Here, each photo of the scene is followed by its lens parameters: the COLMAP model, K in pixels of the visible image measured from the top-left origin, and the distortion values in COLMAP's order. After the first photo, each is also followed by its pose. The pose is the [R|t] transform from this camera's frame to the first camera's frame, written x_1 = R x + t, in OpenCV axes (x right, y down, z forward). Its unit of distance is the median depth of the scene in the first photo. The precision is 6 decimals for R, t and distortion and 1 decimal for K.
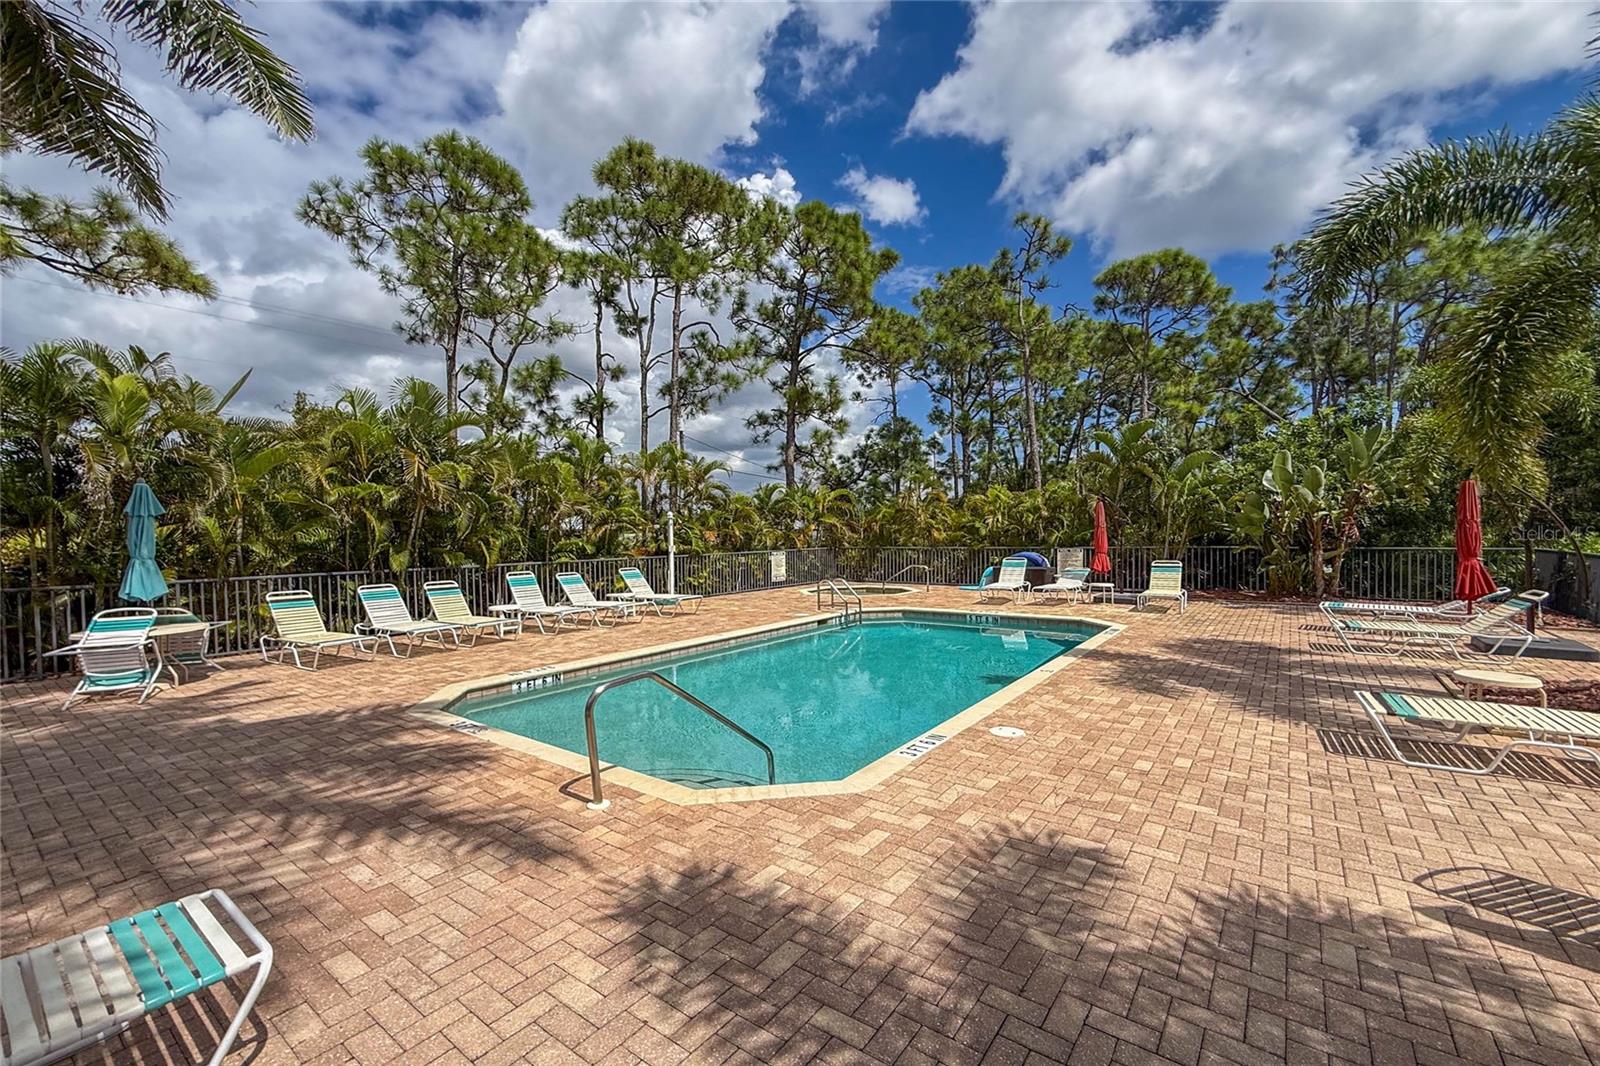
lens RADIAL K [[661.1, 0, 792.1], [0, 661.1, 544.4], [0, 0, 1]] dist [-0.001552, 0.000348]
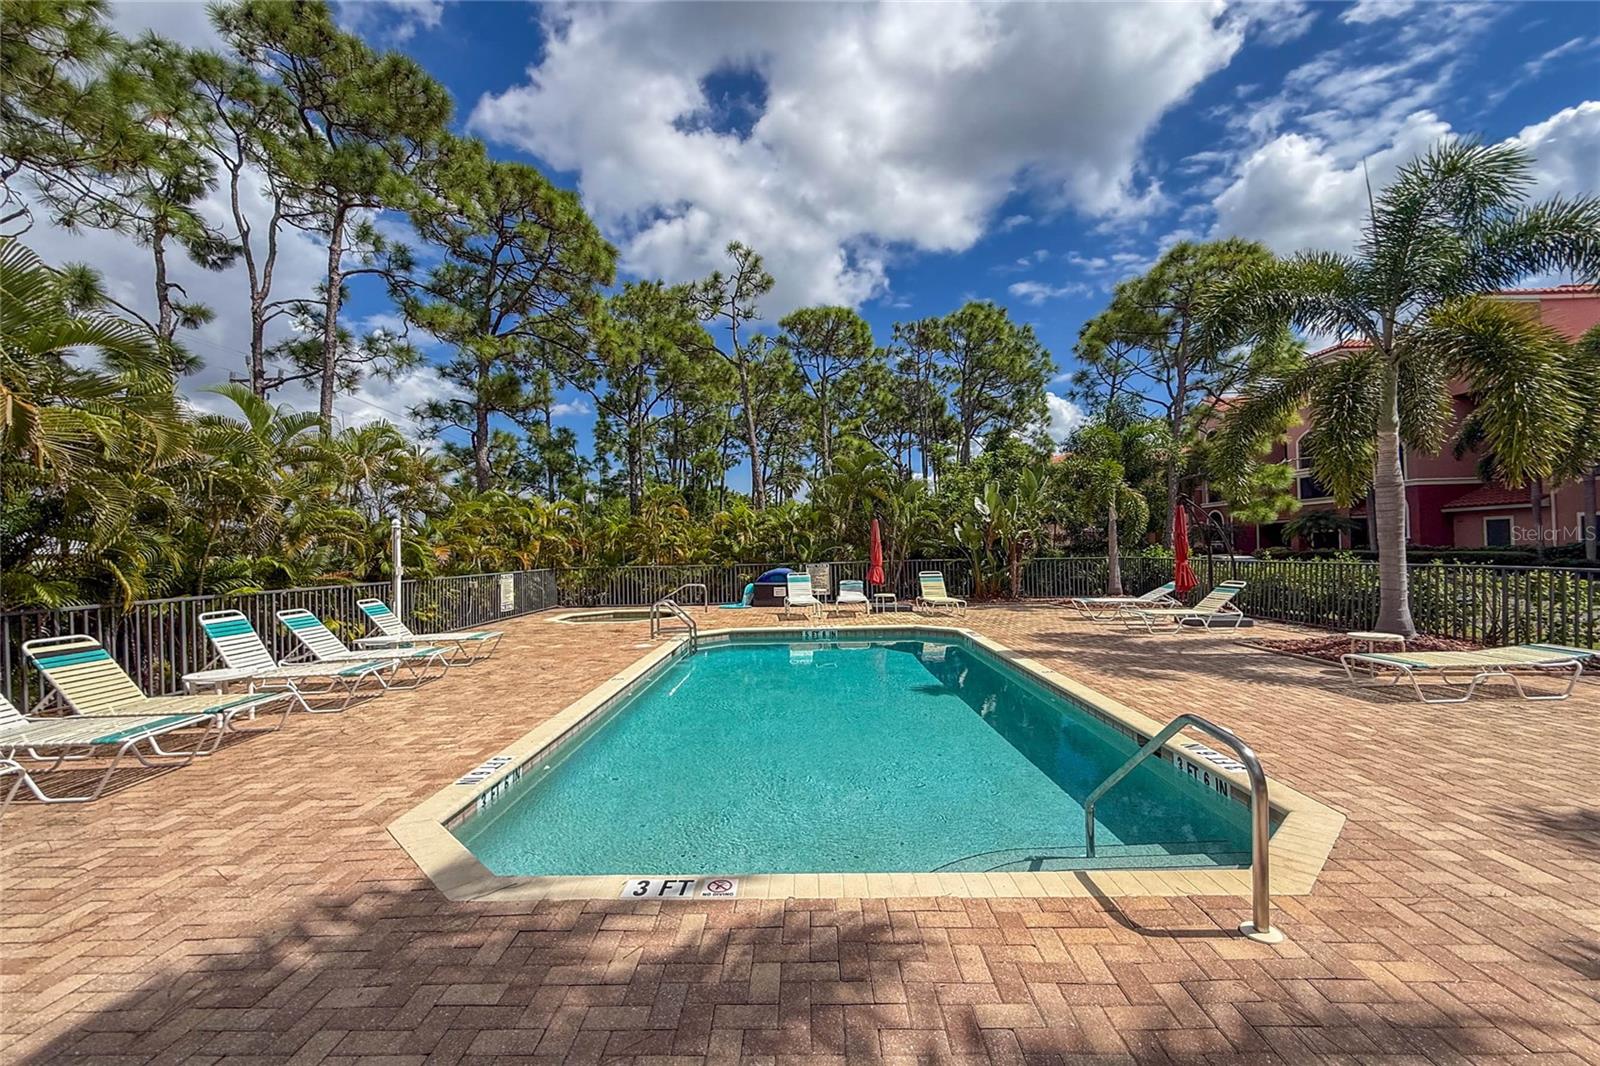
lens RADIAL K [[661.1, 0, 792.1], [0, 661.1, 544.4], [0, 0, 1]] dist [-0.001552, 0.000348]
pose [[0.815941, 0.002187, 0.578131, -0.698560], [0.019125, 0.999343, -0.030772, 0.020549], [-0.577819, 0.036164, 0.815364, 0.492823]]
